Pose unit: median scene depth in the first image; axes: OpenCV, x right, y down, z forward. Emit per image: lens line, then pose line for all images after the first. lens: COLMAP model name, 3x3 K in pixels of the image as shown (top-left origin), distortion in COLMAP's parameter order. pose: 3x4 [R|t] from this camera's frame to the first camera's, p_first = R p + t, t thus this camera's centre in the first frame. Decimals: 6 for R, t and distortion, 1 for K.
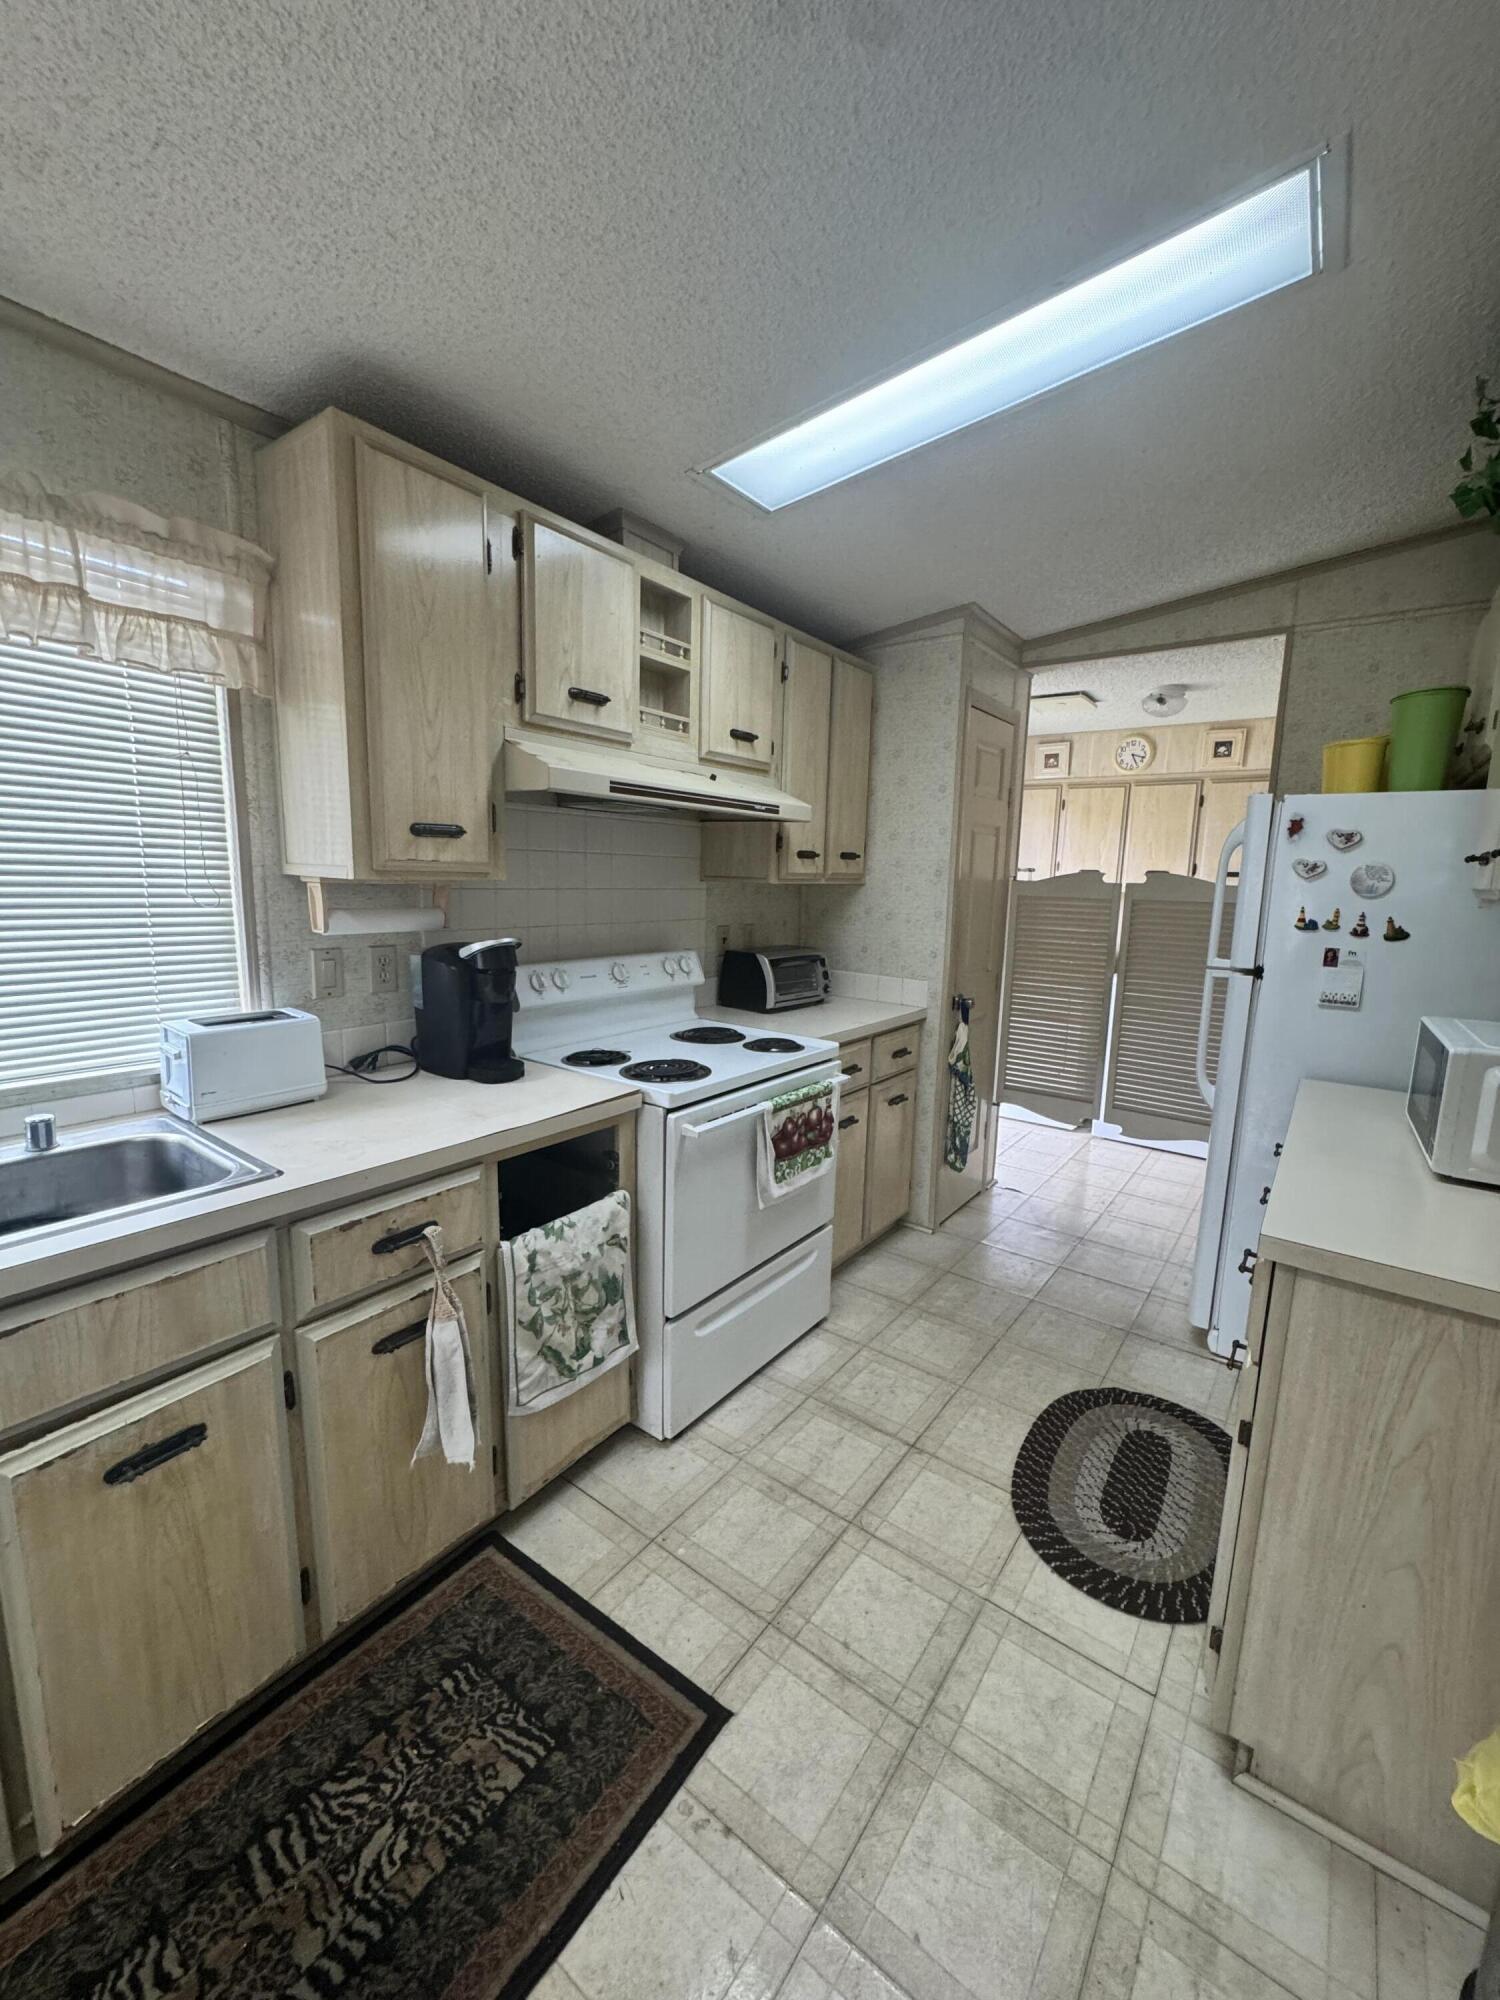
lens RADIAL K [[801.9, 0, 752.3], [0, 801.9, 1000.7], [0, 0, 1]] dist [-0.003008, 0.000221]
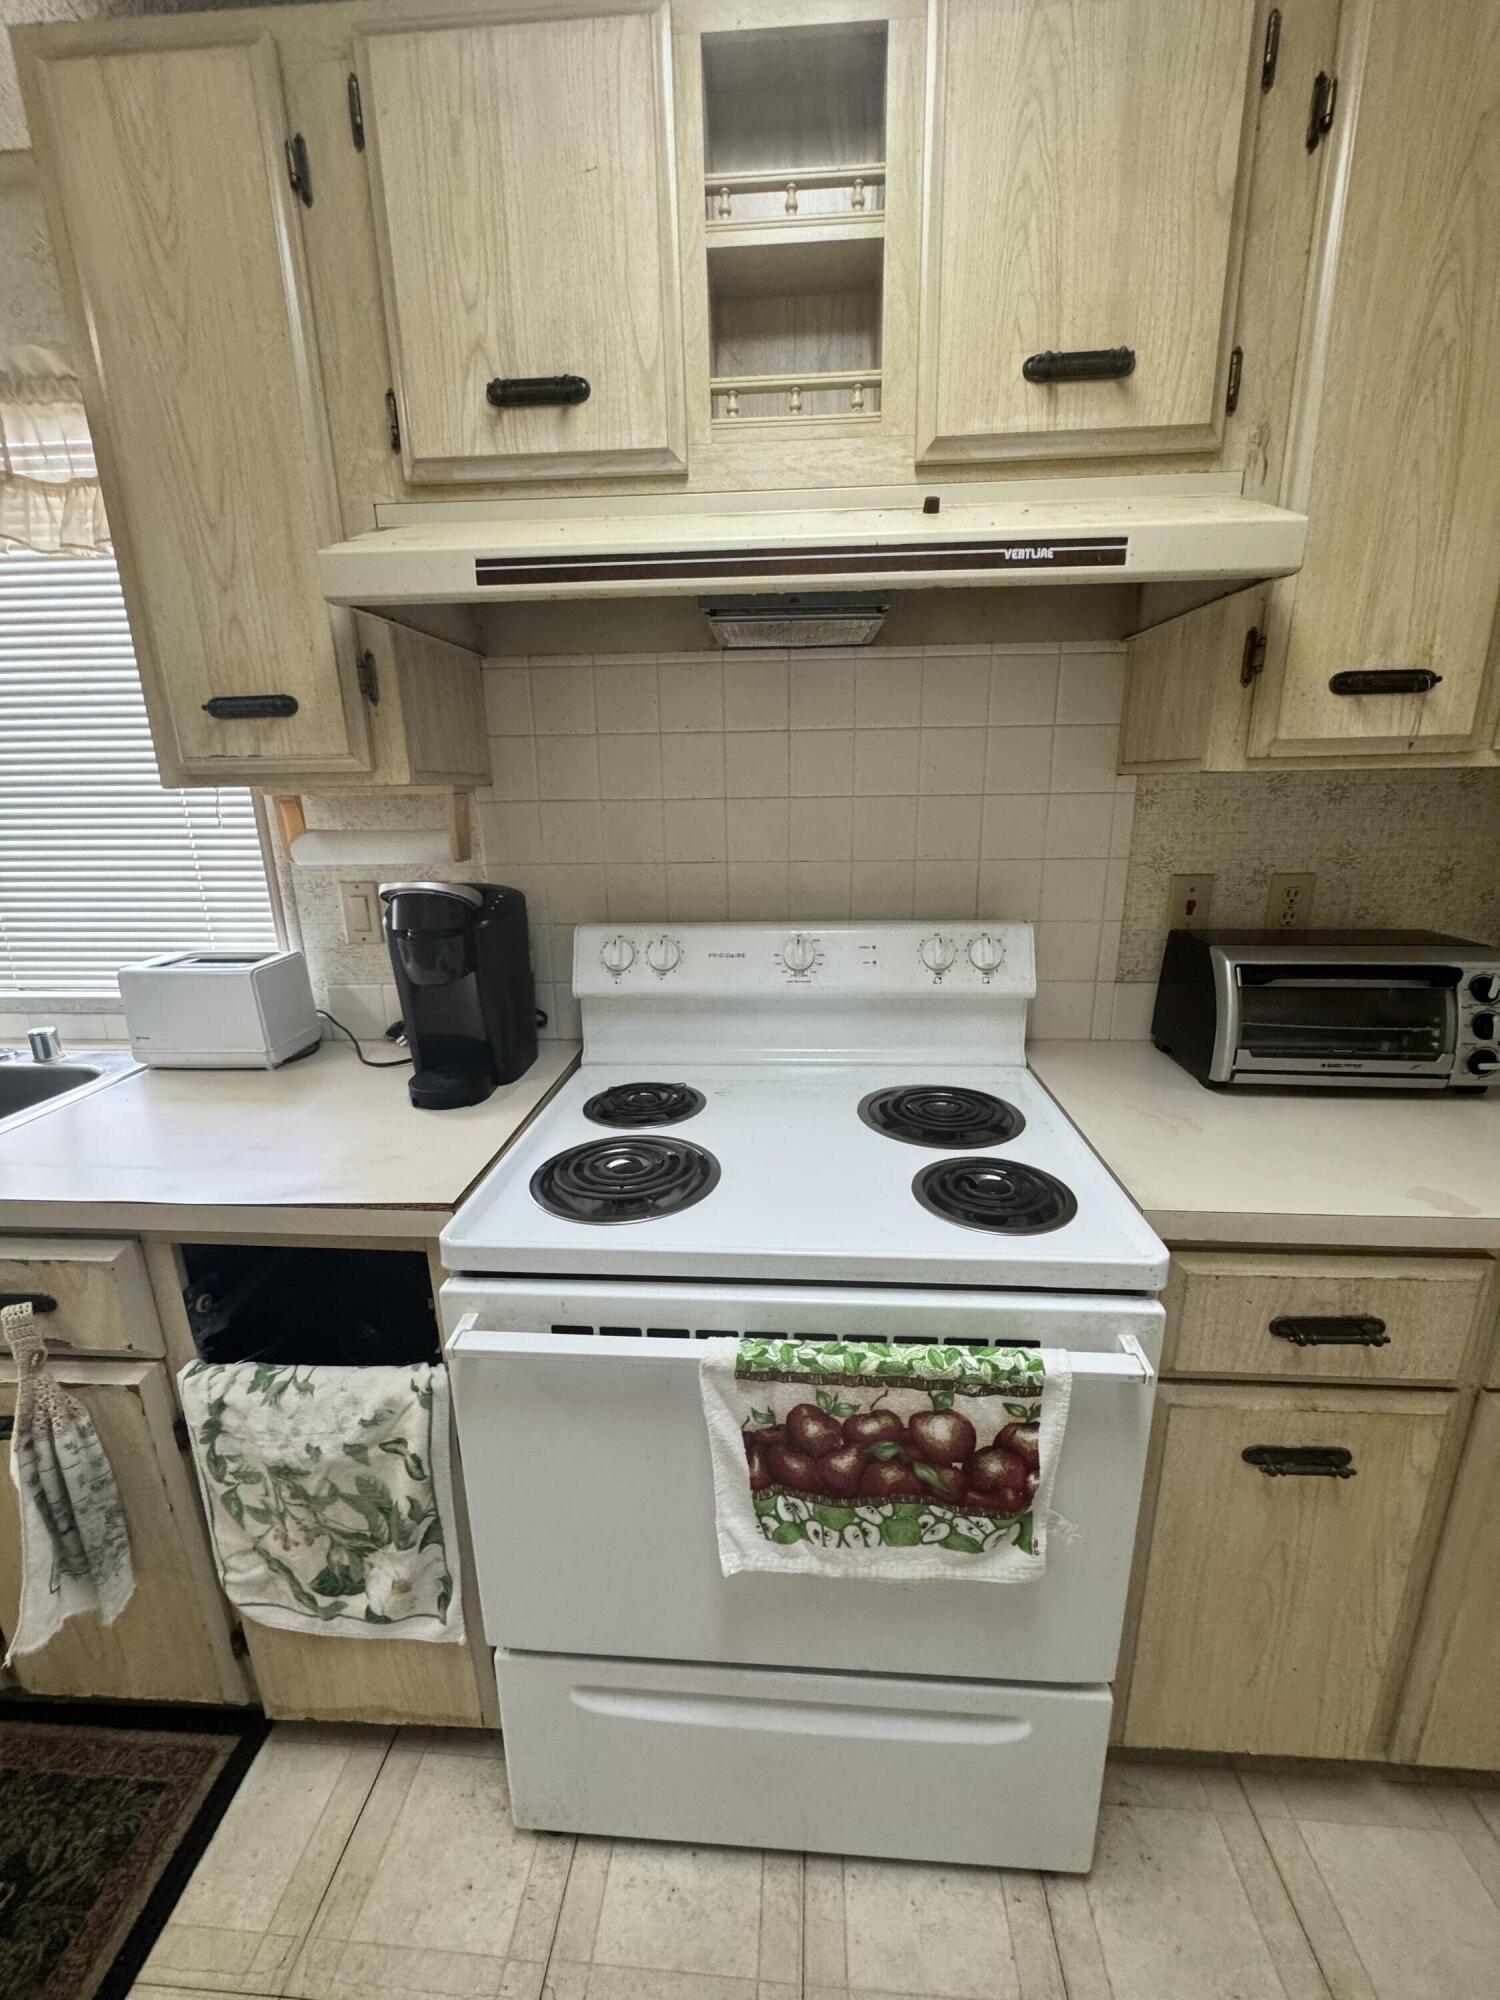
lens RADIAL K [[801.9, 0, 751.7], [0, 801.9, 1000.4], [0, 0, 1]] dist [-0.003008, 0.000221]
pose [[0.542847, 0.180542, -0.820196, 0.388081], [-0.102054, 0.983563, 0.148958, -0.119259], [0.833608, 0.002843, 0.552350, 0.987264]]
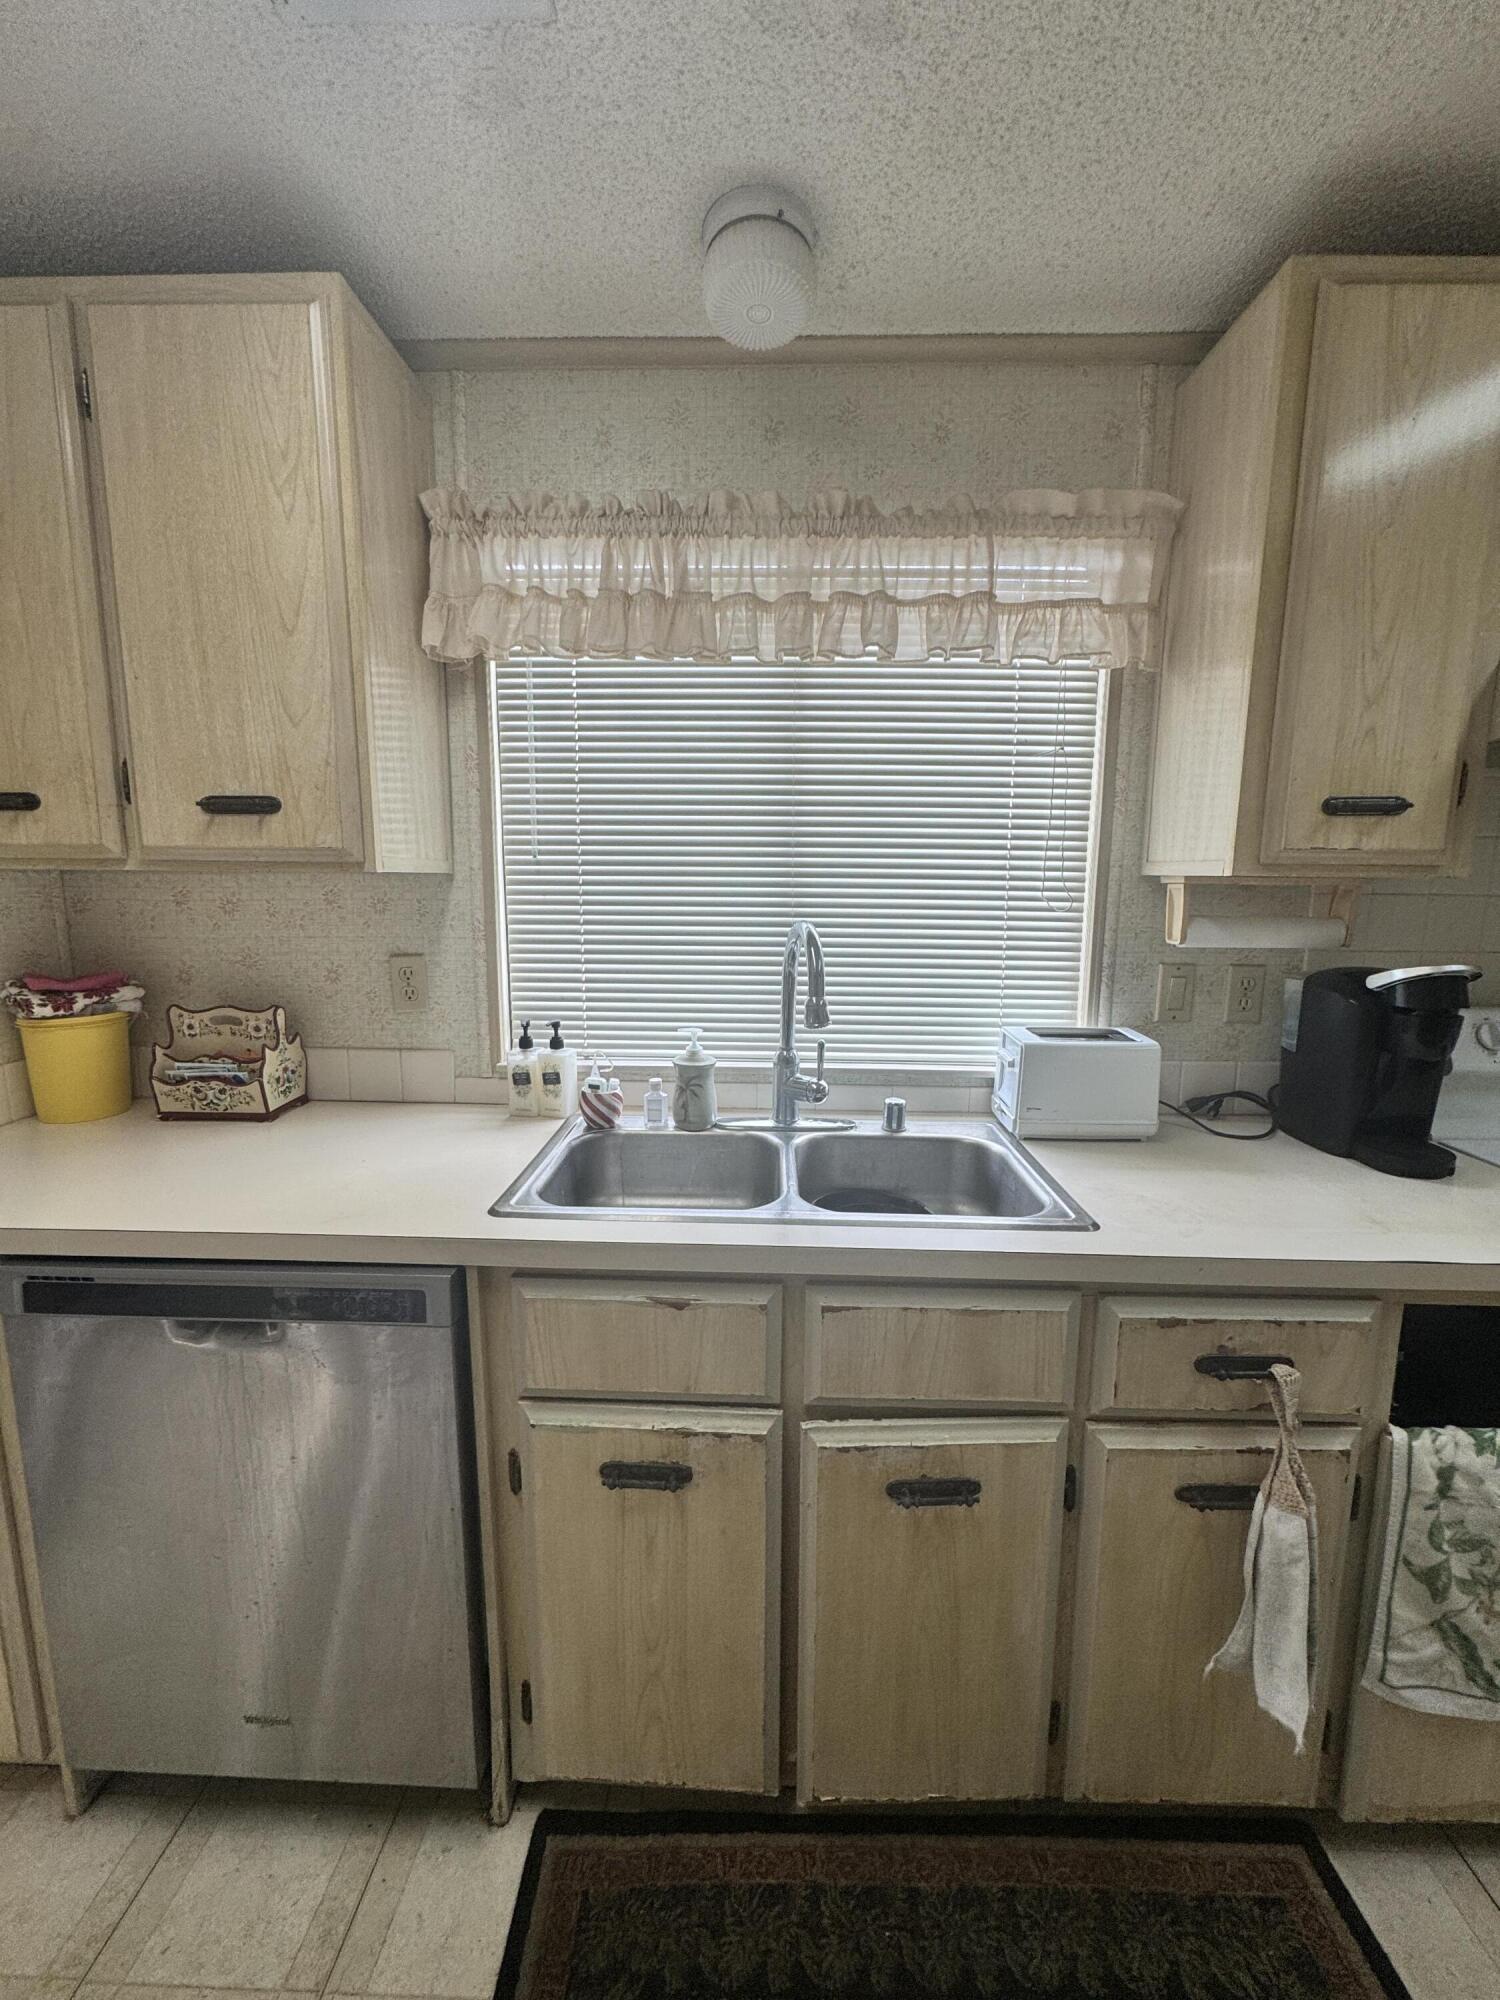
lens RADIAL K [[801.9, 0, 749.6], [0, 801.9, 1001.5], [0, 0, 1]] dist [-0.003008, 0.000221]
pose [[0.575343, 0.098852, -0.811916, -0.115978], [-0.121263, 0.992009, 0.034849, -0.000746], [0.808873, 0.078405, 0.582733, 0.166649]]
